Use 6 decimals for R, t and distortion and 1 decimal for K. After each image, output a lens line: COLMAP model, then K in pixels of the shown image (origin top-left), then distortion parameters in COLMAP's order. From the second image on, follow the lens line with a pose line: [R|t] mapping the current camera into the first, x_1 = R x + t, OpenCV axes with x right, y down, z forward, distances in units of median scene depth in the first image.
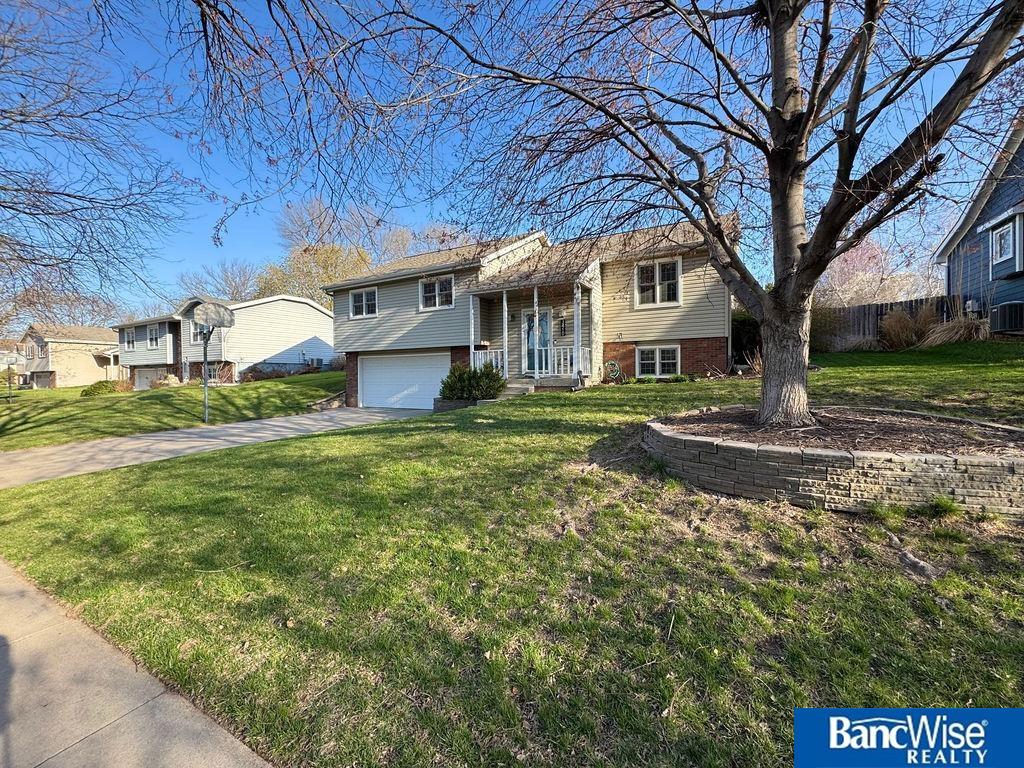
lens RADIAL K [[405.6, 0, 517.1], [0, 405.6, 387.3], [0, 0, 1]] dist [-0.015453, 0.004517]
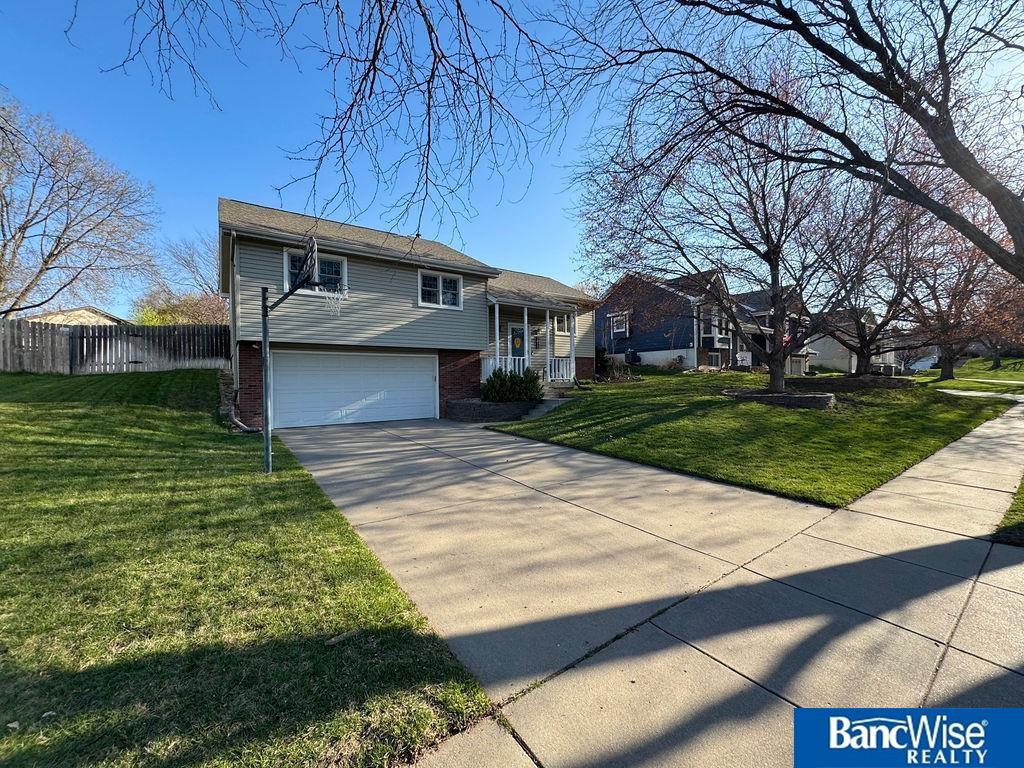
lens RADIAL K [[405.6, 0, 518.3], [0, 405.6, 397.1], [0, 0, 1]] dist [-0.015453, 0.004517]
pose [[0.431016, -0.029127, 0.901874, -0.976957], [0.035527, 0.999252, 0.015293, 0.002363], [-0.901644, 0.025449, 0.431729, 0.460838]]
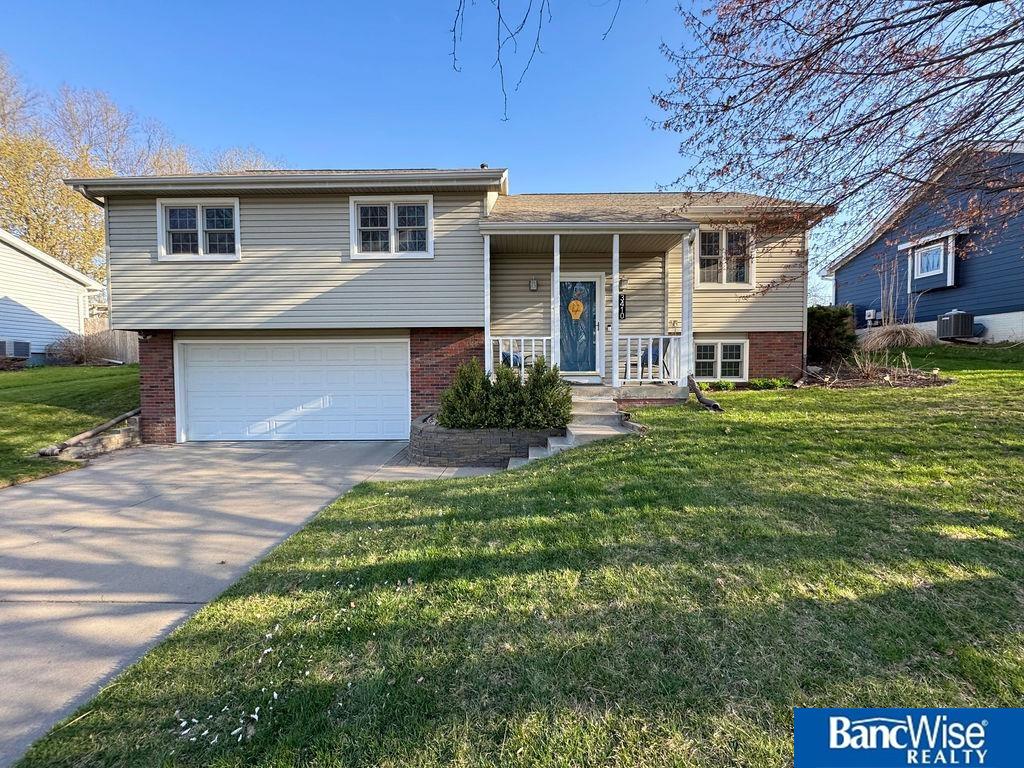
lens RADIAL K [[405.6, 0, 516.0], [0, 405.6, 384.6], [0, 0, 1]] dist [-0.015453, 0.004517]
pose [[0.884792, -0.014729, 0.465754, -0.311803], [0.011011, 0.999882, 0.010703, -0.027788], [-0.465857, -0.004341, 0.884850, 0.457820]]
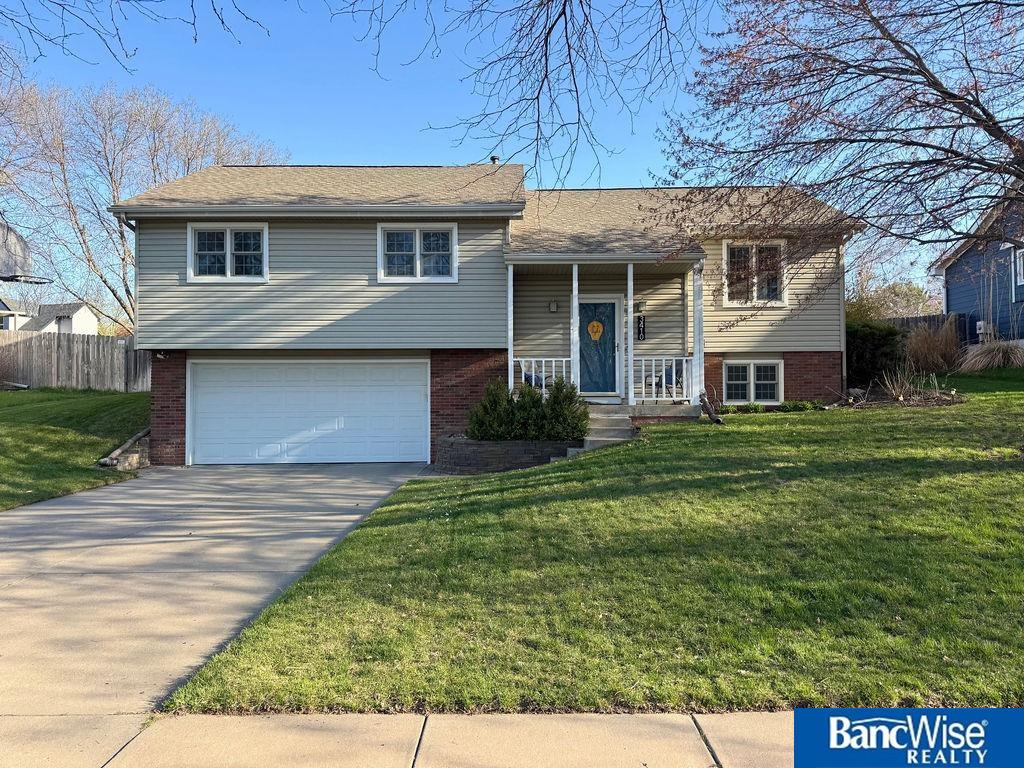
lens RADIAL K [[713.2, 0, 527.4], [0, 713.2, 393.0], [0, 0, 1]] dist [0.038785, -0.049800]
pose [[0.880949, 0.013561, 0.473017, -0.539097], [0.010349, 0.998798, -0.047908, 0.010299], [-0.473099, 0.047100, 0.879750, 0.072907]]
